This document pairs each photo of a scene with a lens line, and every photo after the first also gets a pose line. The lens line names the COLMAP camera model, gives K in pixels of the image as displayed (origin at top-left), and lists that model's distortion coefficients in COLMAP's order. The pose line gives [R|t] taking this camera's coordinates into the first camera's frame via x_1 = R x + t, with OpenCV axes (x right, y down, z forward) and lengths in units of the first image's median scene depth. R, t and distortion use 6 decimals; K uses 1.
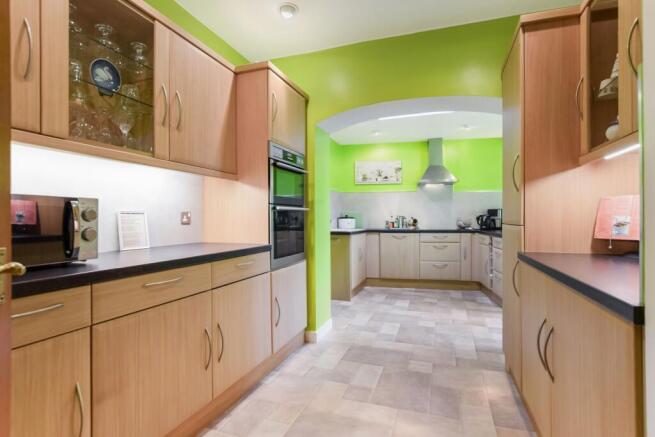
lens RADIAL K [[321.4, 0, 327.5], [0, 321.4, 218.5], [0, 0, 1]] dist [-0.020028, 0.000065]
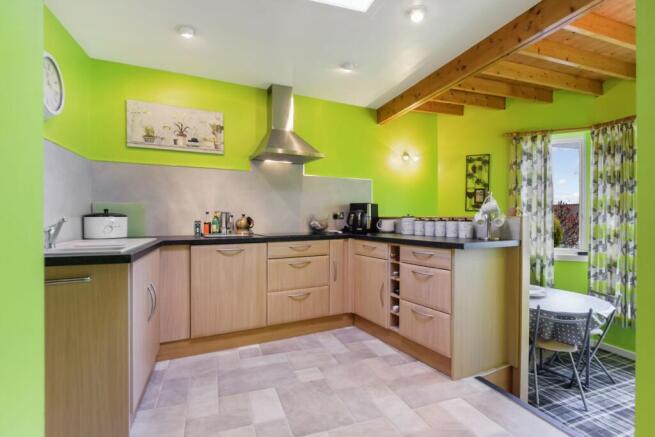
lens RADIAL K [[321.4, 0, 327.5], [0, 321.4, 218.5], [0, 0, 1]] dist [-0.020028, 0.000065]
pose [[0.770509, -0.002037, 0.637426, 0.013524], [0.001552, 0.999998, 0.001320, 0.002708], [-0.637427, -0.000028, 0.770511, 0.468247]]
